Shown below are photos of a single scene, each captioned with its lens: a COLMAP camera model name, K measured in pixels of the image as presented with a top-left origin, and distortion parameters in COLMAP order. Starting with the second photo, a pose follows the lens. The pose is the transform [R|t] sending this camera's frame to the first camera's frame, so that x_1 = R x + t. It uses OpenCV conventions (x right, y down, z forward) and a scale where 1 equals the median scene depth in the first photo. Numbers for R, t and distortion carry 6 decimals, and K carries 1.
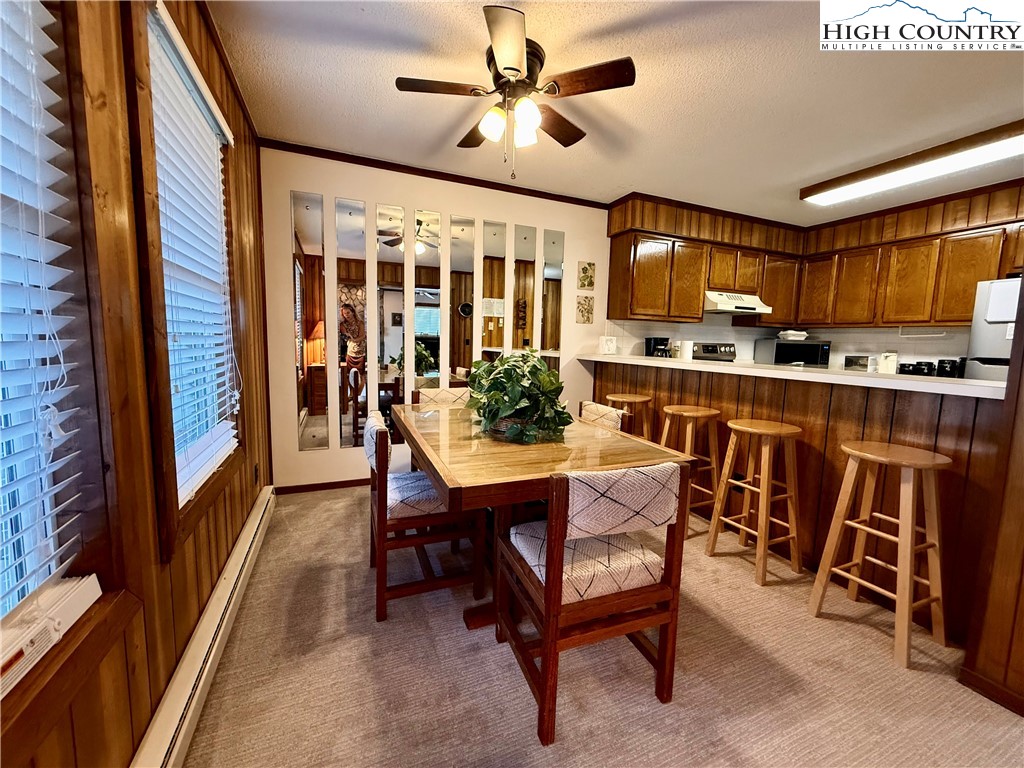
lens RADIAL K [[408.4, 0, 509.2], [0, 408.4, 382.5], [0, 0, 1]] dist [-0.001113, -0.000321]
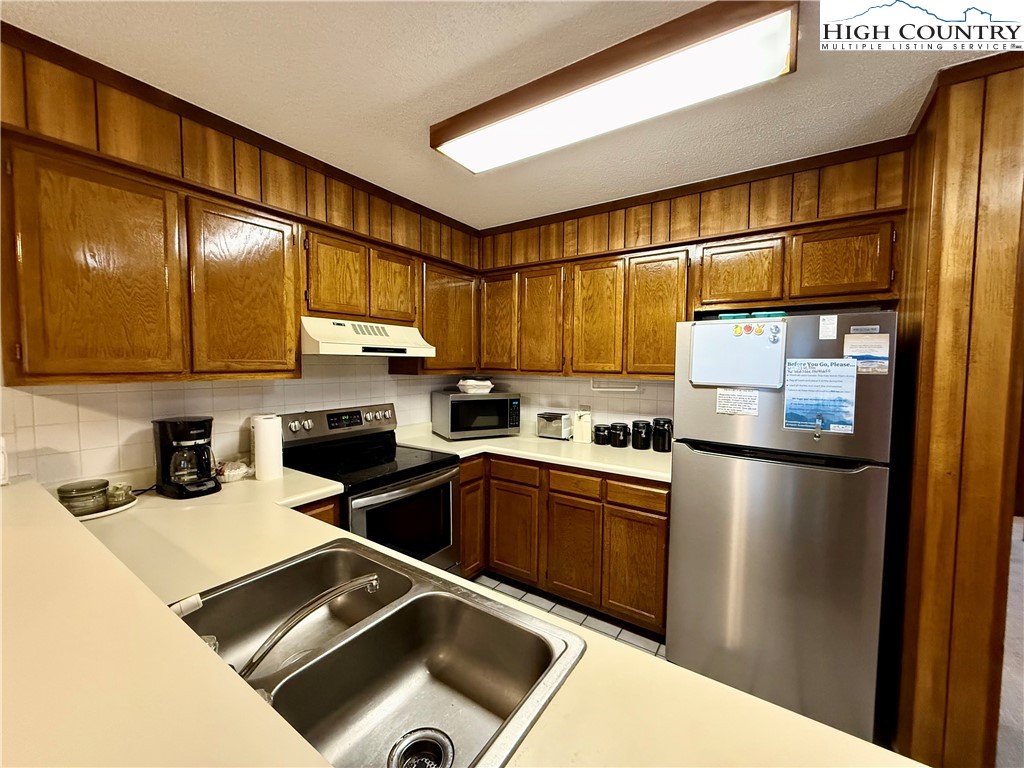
lens RADIAL K [[408.4, 0, 512.4], [0, 408.4, 383.8], [0, 0, 1]] dist [-0.001113, -0.000321]
pose [[0.836549, -0.046585, 0.545908, 0.415944], [0.069328, 0.997370, -0.021126, -0.111613], [-0.543488, 0.055520, 0.837579, 0.438915]]
